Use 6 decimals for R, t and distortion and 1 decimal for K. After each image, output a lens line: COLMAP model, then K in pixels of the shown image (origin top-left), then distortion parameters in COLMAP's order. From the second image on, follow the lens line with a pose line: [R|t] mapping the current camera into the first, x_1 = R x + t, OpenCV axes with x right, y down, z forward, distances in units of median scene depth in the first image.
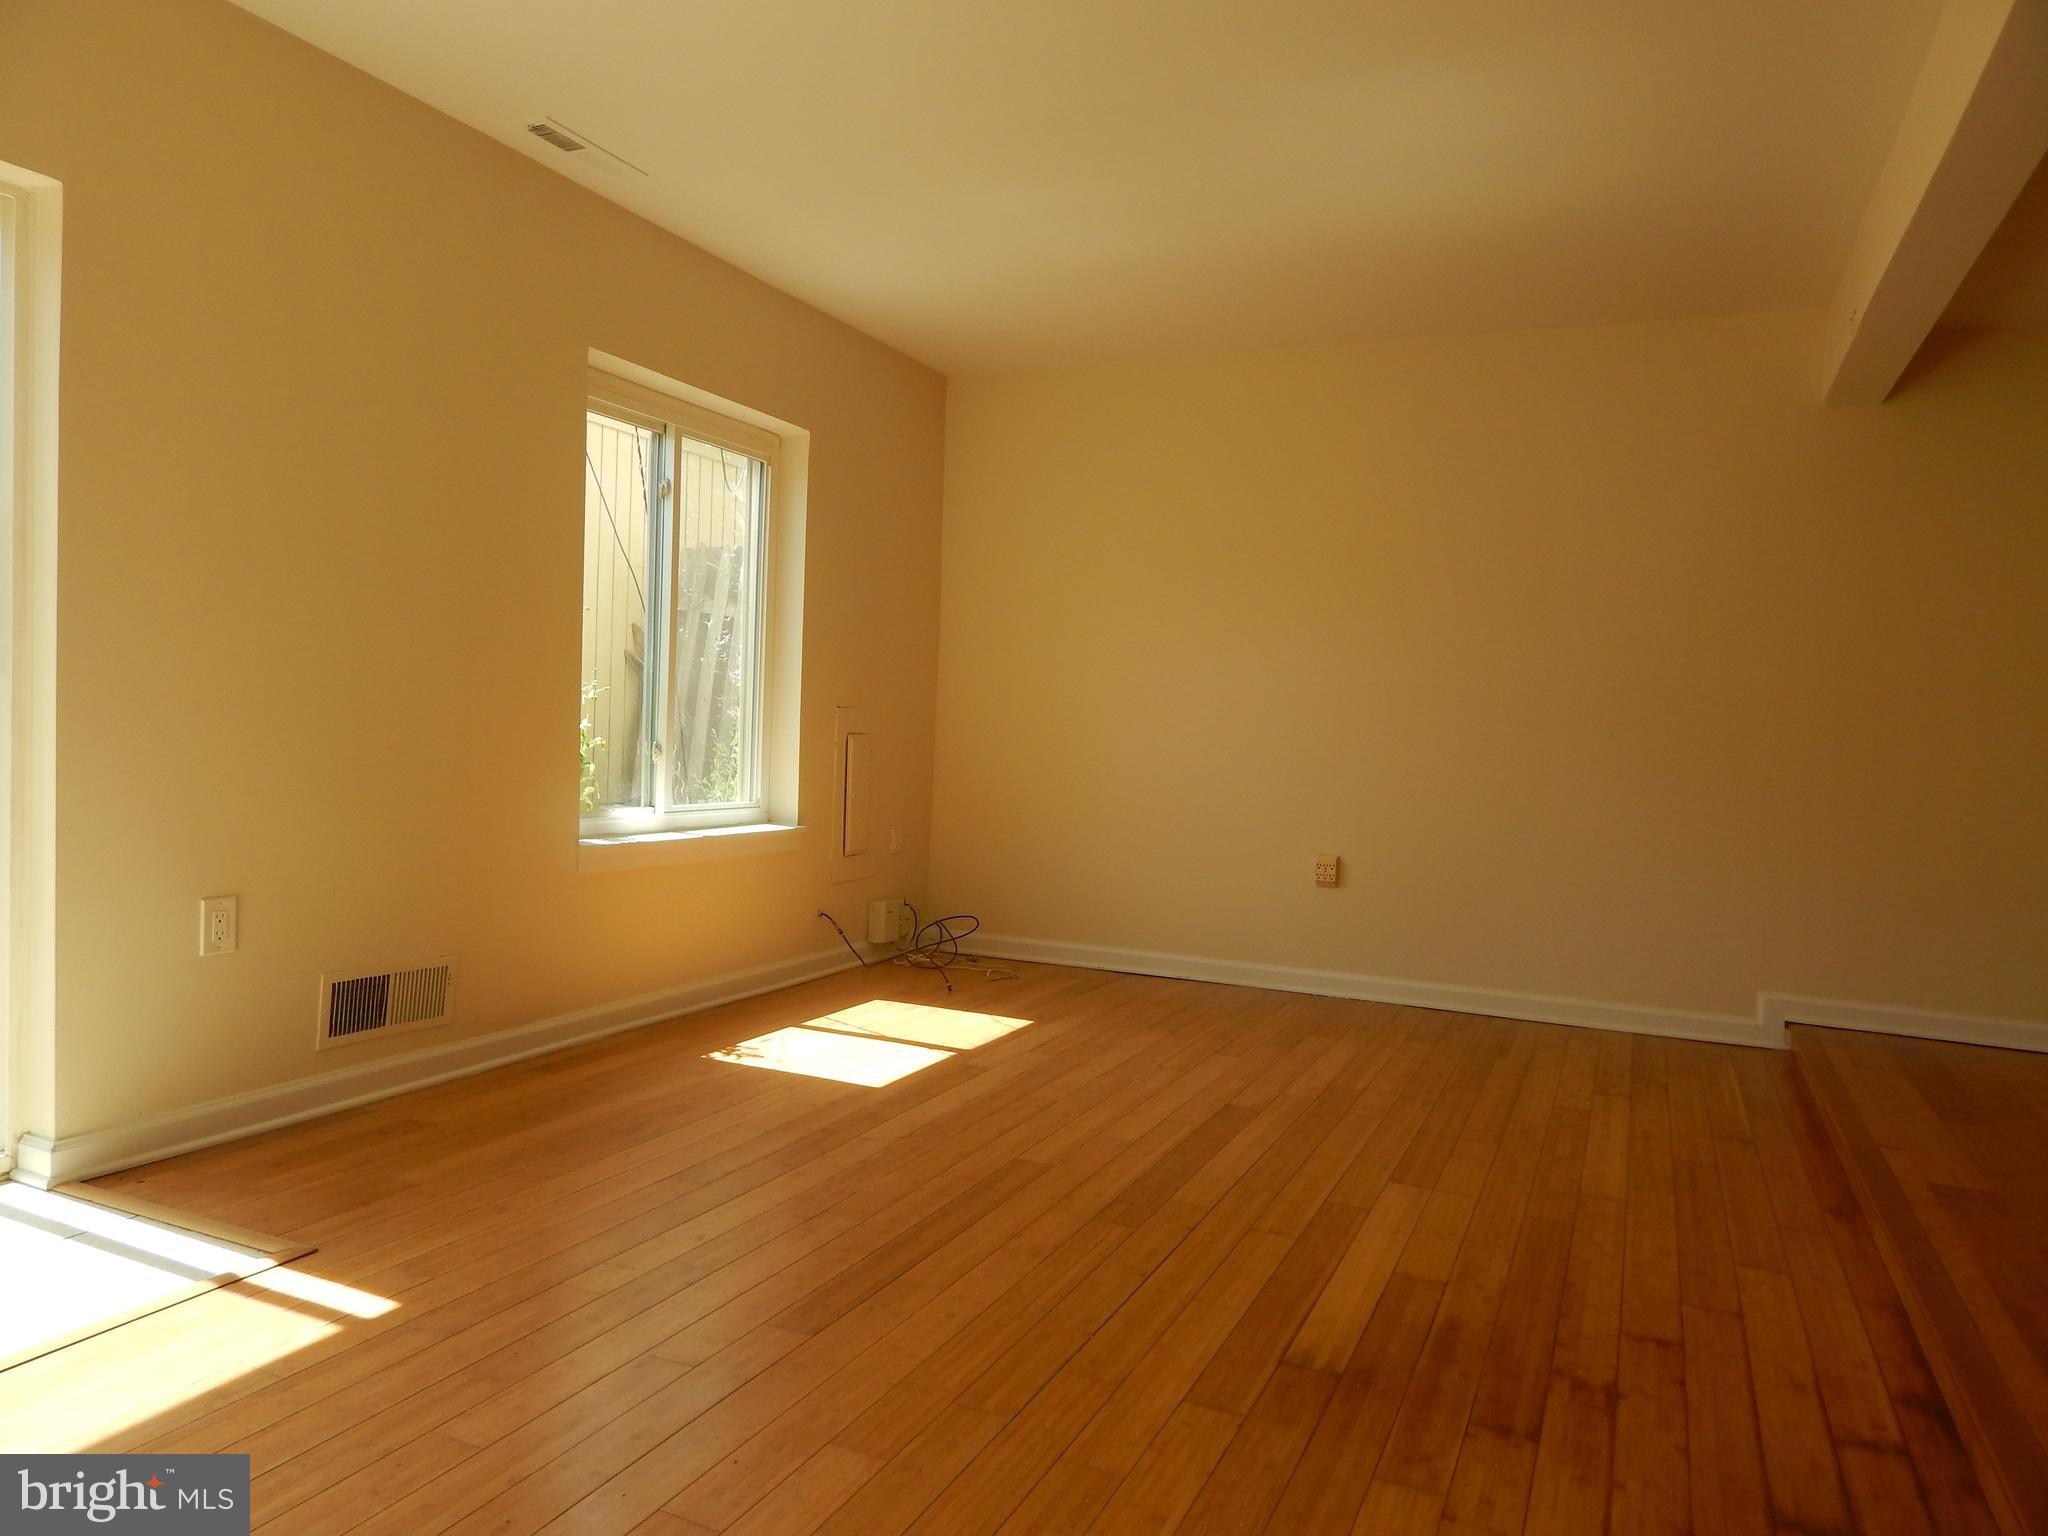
lens RADIAL K [[1362.1, 0, 1028.1], [0, 1362.1, 760.1], [0, 0, 1]] dist [0.016663, -0.008126]
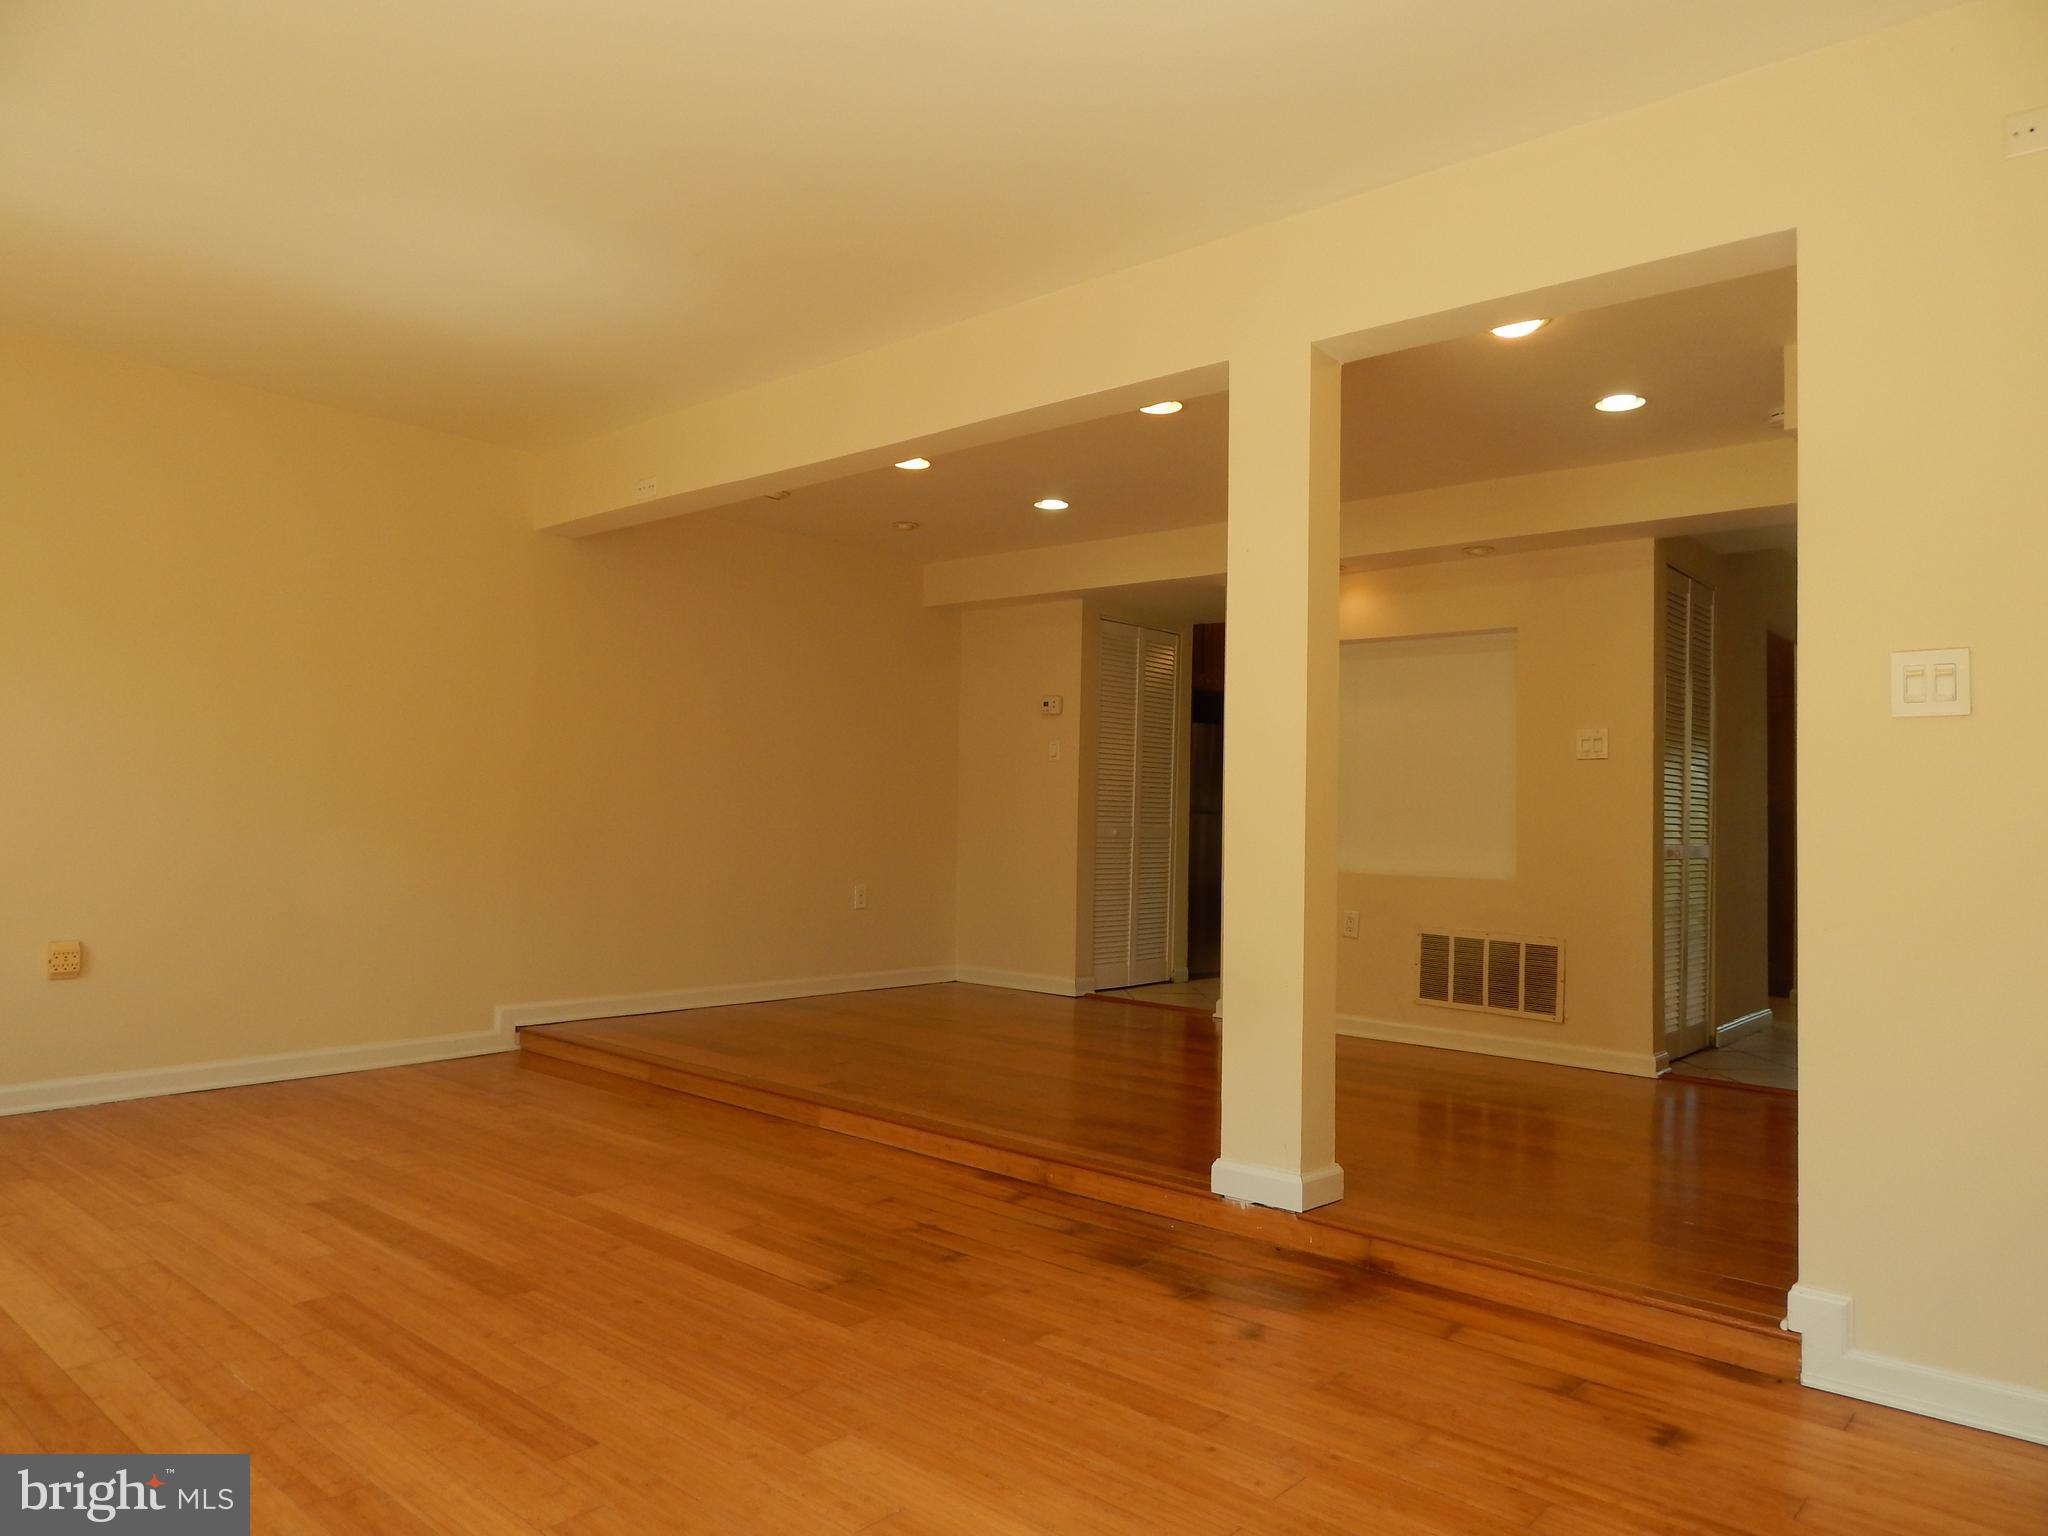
lens RADIAL K [[1362.1, 0, 1048.4], [0, 1362.1, 742.9], [0, 0, 1]] dist [0.016663, -0.008126]
pose [[0.280086, 0.019237, 0.959782, -0.732799], [0.018622, 0.999502, -0.025467, -0.034248], [-0.959794, 0.025006, 0.279588, 0.292957]]
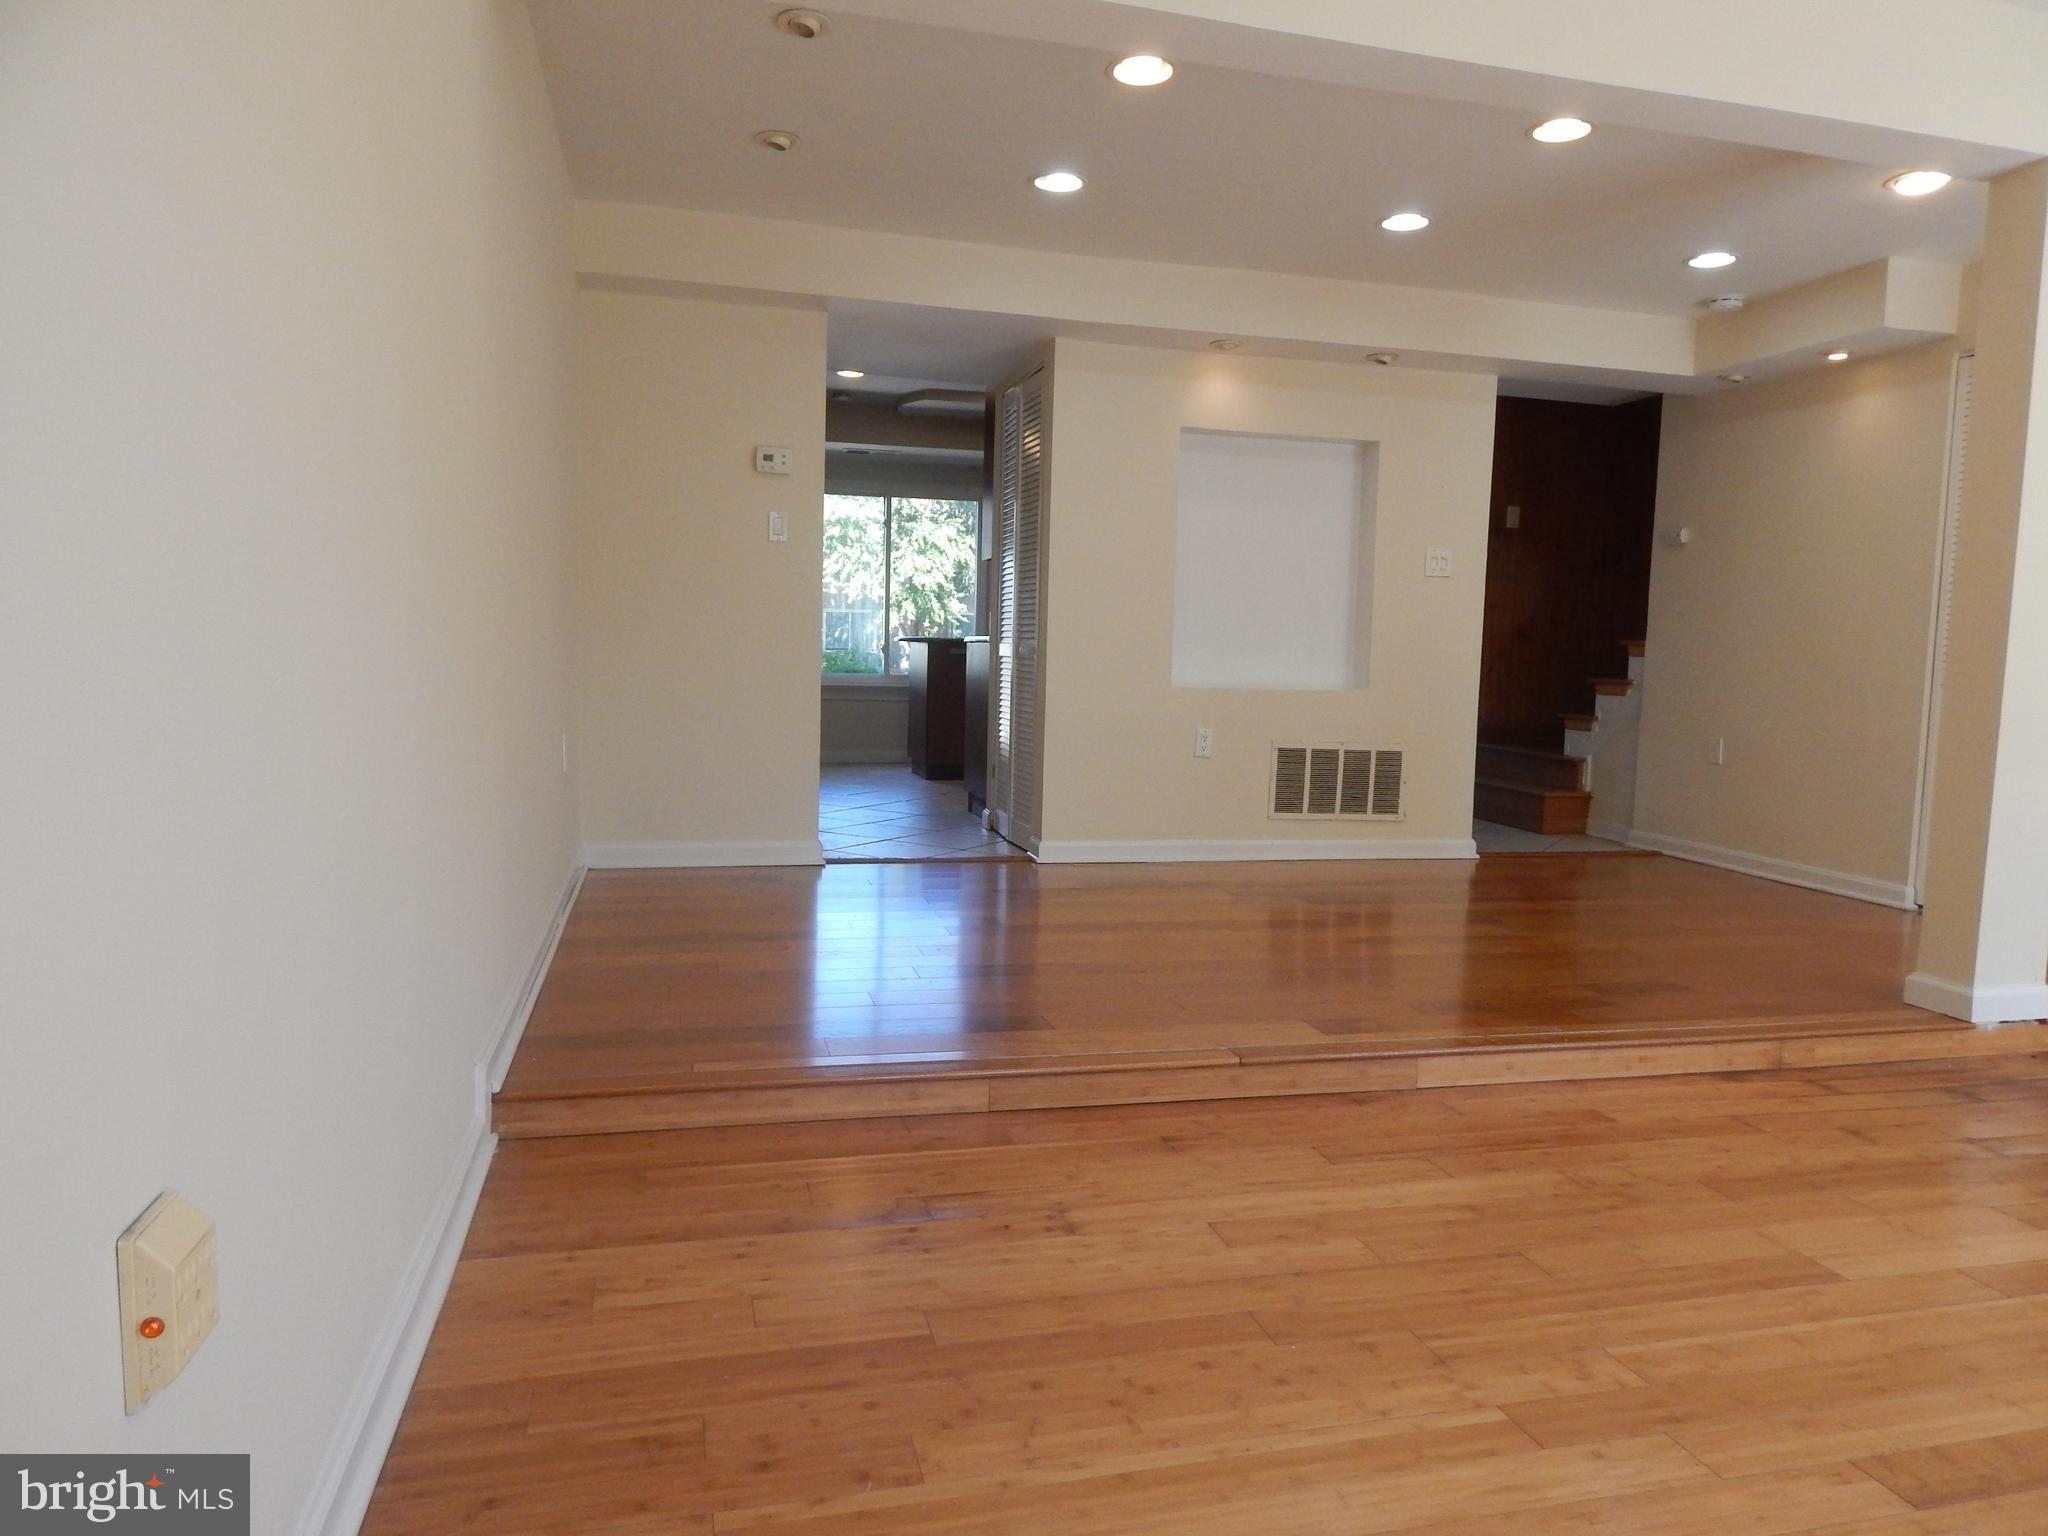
lens RADIAL K [[1362.1, 0, 1051.9], [0, 1362.1, 751.2], [0, 0, 1]] dist [0.016663, -0.008126]
pose [[-0.641895, -0.121704, 0.757073, 0.031720], [-0.036232, 0.991035, 0.128595, -0.029667], [-0.765936, 0.055115, -0.640550, 1.745904]]
